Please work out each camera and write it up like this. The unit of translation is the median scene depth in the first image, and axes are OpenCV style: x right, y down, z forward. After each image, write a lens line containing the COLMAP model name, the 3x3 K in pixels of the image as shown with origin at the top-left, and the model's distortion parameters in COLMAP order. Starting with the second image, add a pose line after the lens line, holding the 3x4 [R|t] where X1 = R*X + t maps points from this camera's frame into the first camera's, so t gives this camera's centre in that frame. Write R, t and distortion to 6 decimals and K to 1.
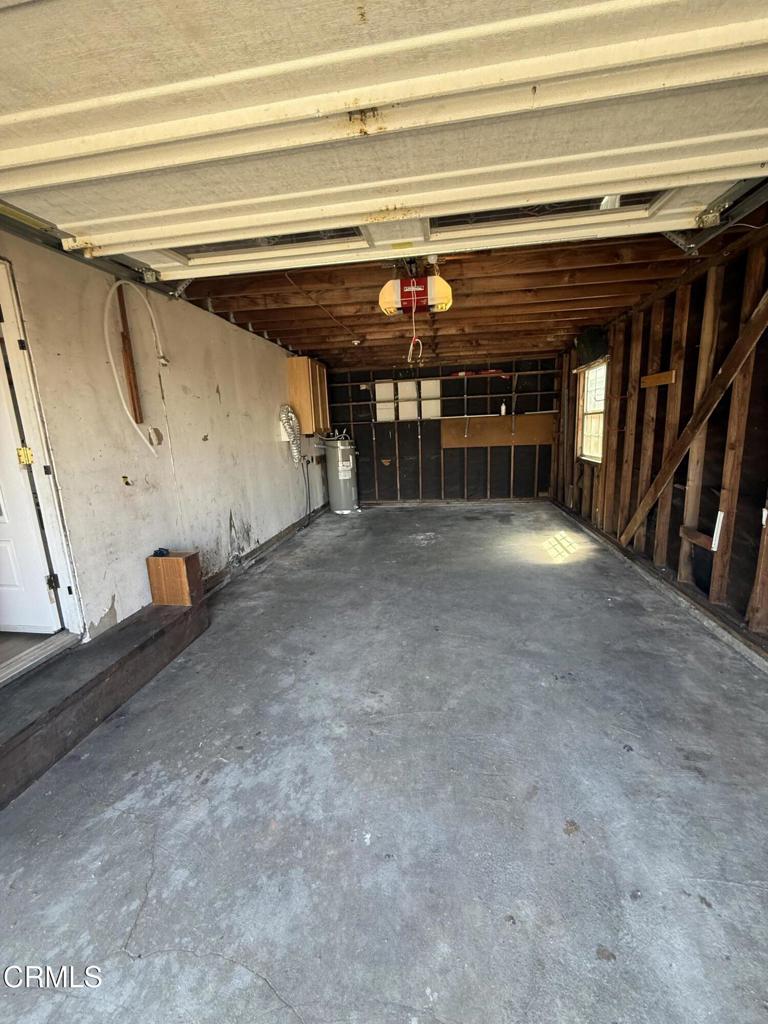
lens RADIAL K [[407.0, 0, 384.4], [0, 407.0, 508.8], [0, 0, 1]] dist [-0.001719, 0.000165]
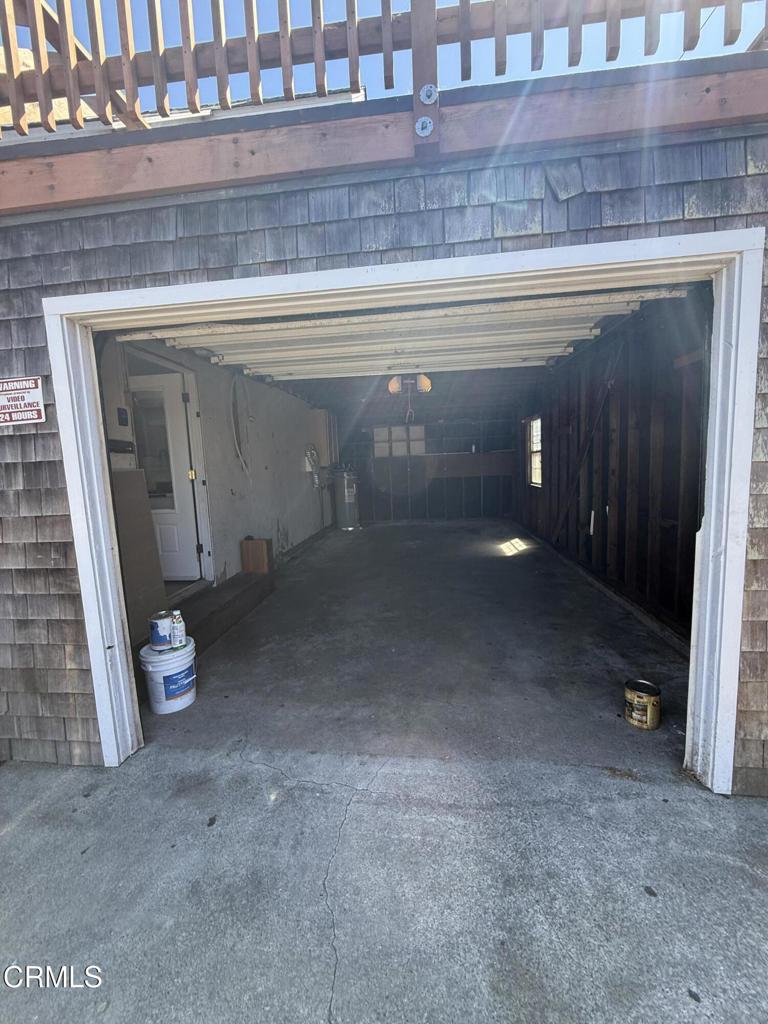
lens RADIAL K [[407.0, 0, 384.4], [0, 407.0, 508.8], [0, 0, 1]] dist [-0.001719, 0.000165]
pose [[0.999381, -0.000532, 0.035168, -0.067402], [0.003575, 0.996242, -0.086543, 0.108305], [-0.034989, 0.086615, 0.995627, -0.486778]]
